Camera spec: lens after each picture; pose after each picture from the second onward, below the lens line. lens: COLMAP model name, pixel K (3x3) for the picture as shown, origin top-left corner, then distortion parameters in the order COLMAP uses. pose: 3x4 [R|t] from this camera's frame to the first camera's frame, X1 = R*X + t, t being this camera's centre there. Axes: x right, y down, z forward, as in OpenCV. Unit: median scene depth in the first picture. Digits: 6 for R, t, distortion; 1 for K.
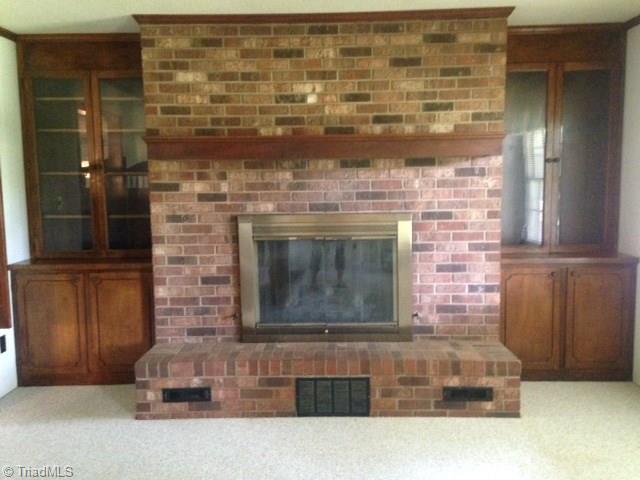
lens RADIAL K [[592.8, 0, 313.2], [0, 592.8, 239.9], [0, 0, 1]] dist [0.106601, 0.000000]
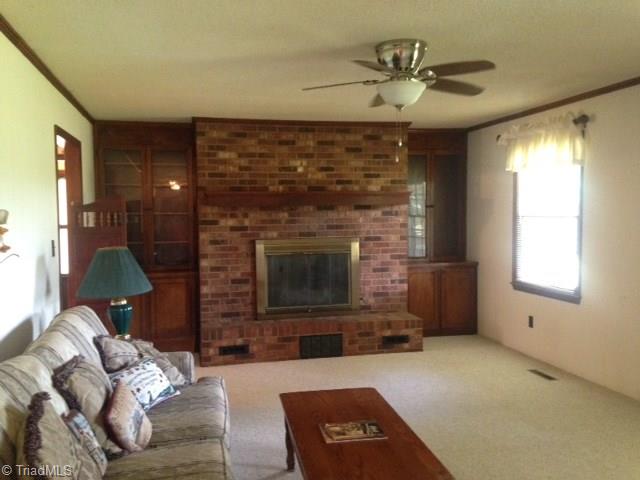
lens RADIAL K [[592.8, 0, 323.9], [0, 592.8, 239.7], [0, 0, 1]] dist [0.106601, 0.000000]
pose [[0.966696, -0.010543, 0.255708, -0.362223], [0.024514, 0.998372, -0.051510, 0.046155], [-0.254749, 0.056063, 0.965381, -0.601563]]
